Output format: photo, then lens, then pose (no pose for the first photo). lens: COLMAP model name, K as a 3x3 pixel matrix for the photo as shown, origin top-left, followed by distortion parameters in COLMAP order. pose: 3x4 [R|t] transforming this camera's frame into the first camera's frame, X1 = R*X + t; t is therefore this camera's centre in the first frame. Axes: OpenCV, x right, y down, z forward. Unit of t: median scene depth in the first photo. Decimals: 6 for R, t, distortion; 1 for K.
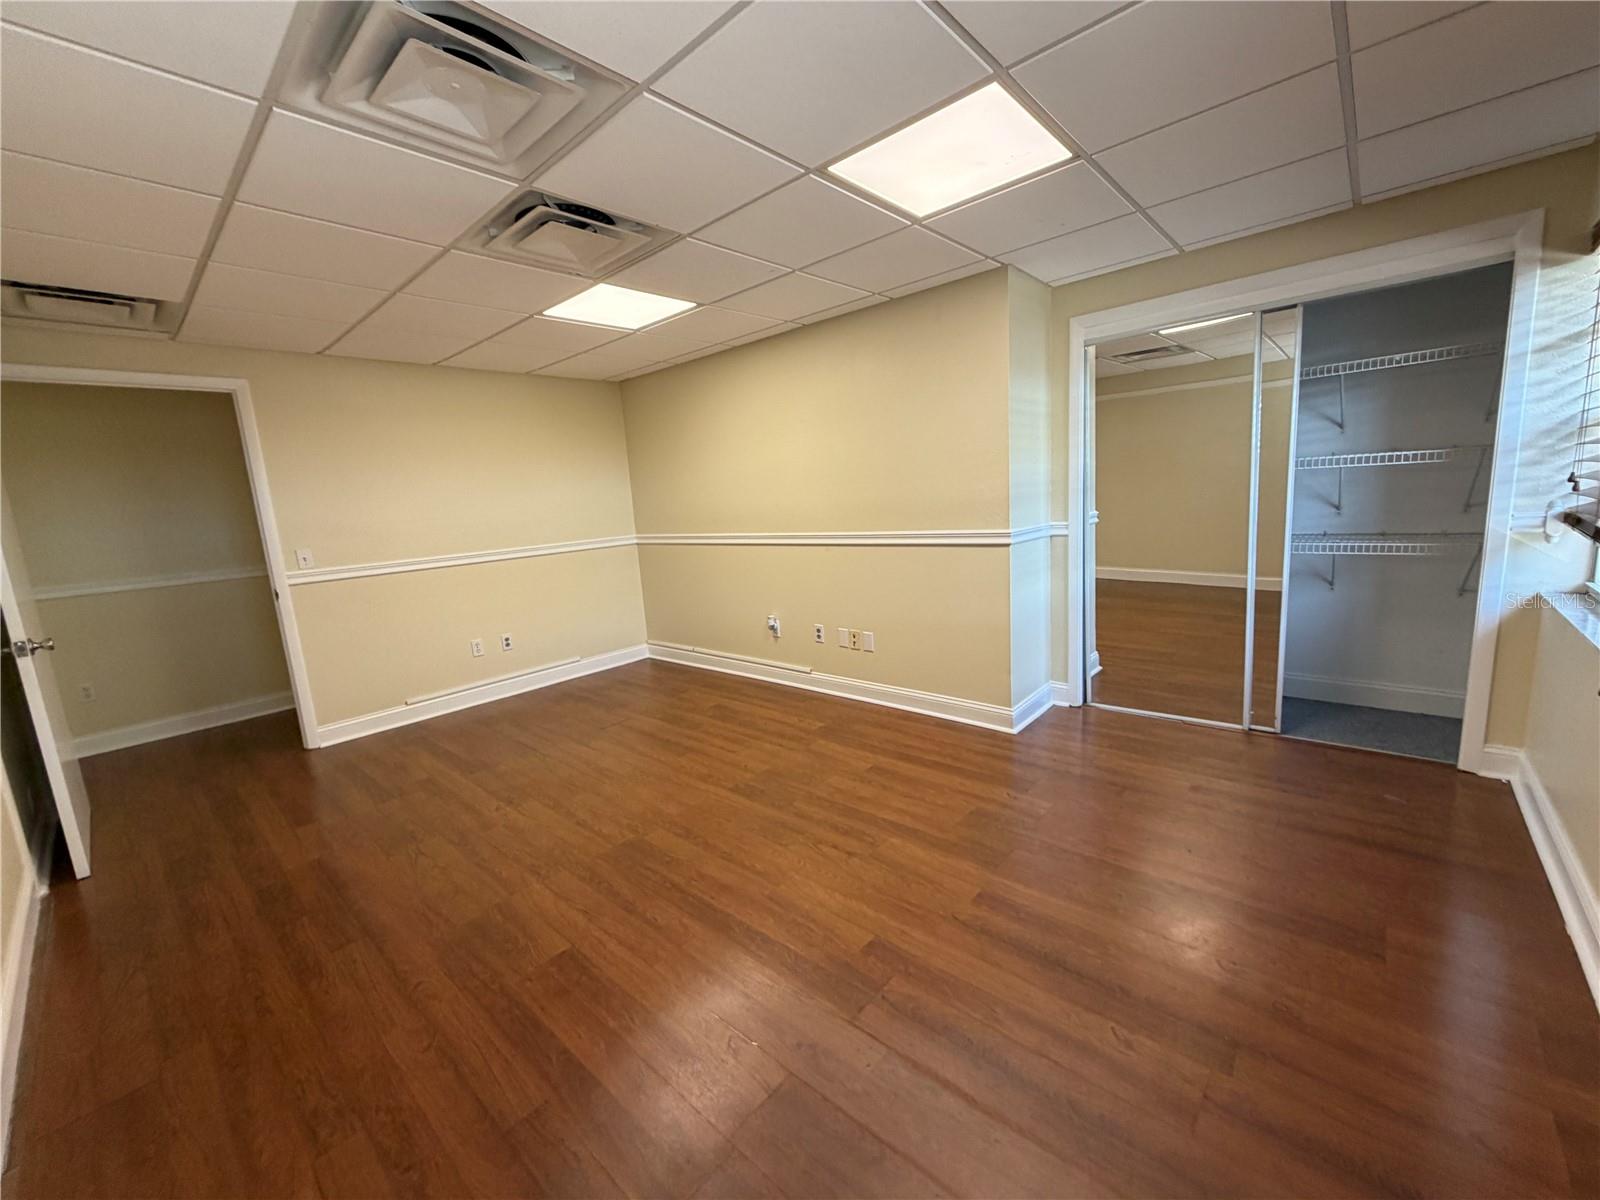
lens RADIAL K [[637.5, 0, 796.2], [0, 637.5, 598.7], [0, 0, 1]] dist [0.002835, 0.000132]
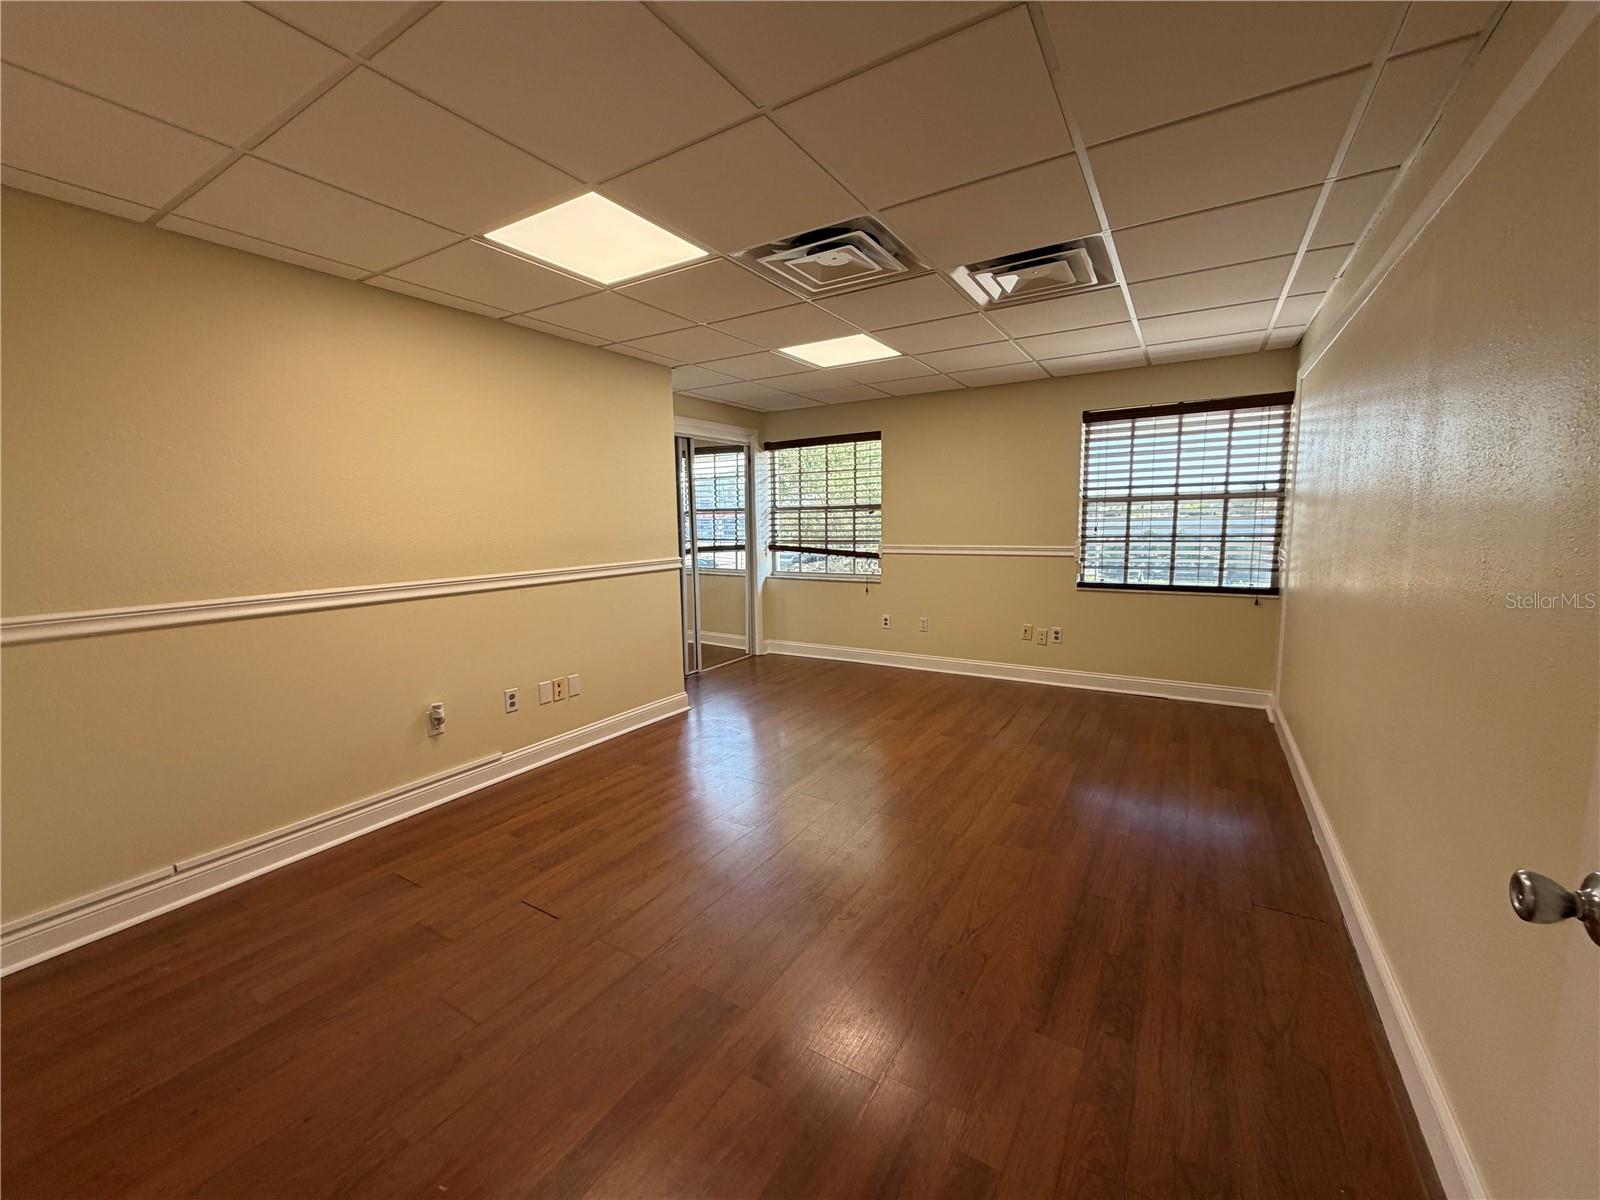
lens RADIAL K [[637.5, 0, 796.2], [0, 637.5, 598.7], [0, 0, 1]] dist [0.002835, 0.000132]
pose [[-0.173970, -0.054457, 0.983244, -0.926036], [0.189958, 0.977861, 0.087769, -0.082719], [-0.966256, 0.202044, -0.159774, 0.882687]]
